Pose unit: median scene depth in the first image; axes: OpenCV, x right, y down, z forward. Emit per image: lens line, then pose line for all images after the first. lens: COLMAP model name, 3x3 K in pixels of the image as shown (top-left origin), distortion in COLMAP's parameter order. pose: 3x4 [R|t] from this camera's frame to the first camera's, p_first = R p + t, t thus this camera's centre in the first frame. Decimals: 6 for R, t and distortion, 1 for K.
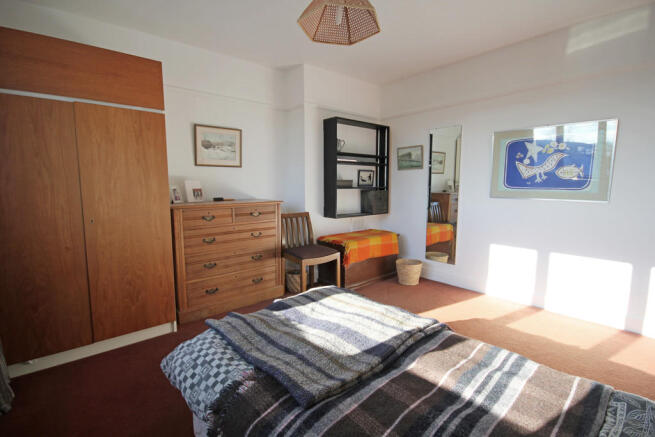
lens RADIAL K [[312.5, 0, 330.3], [0, 312.5, 218.6], [0, 0, 1]] dist [0.001211, 0.000222]
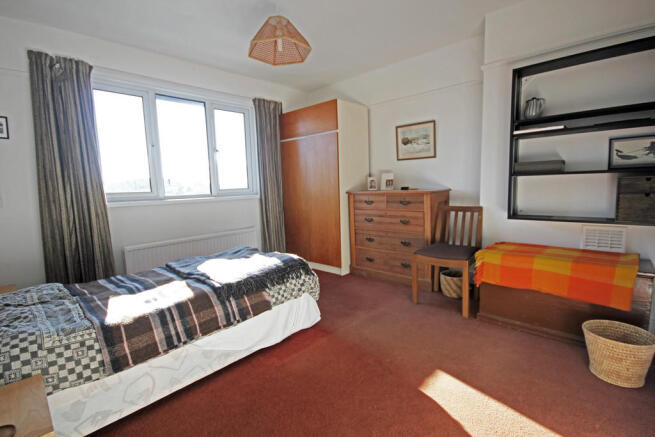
lens RADIAL K [[312.5, 0, 330.3], [0, 312.5, 218.6], [0, 0, 1]] dist [0.001211, 0.000222]
pose [[0.096553, 0.109462, -0.989290, 0.759352], [-0.076141, 0.991834, 0.102313, -0.047118], [0.992411, 0.065447, 0.104099, 0.605446]]
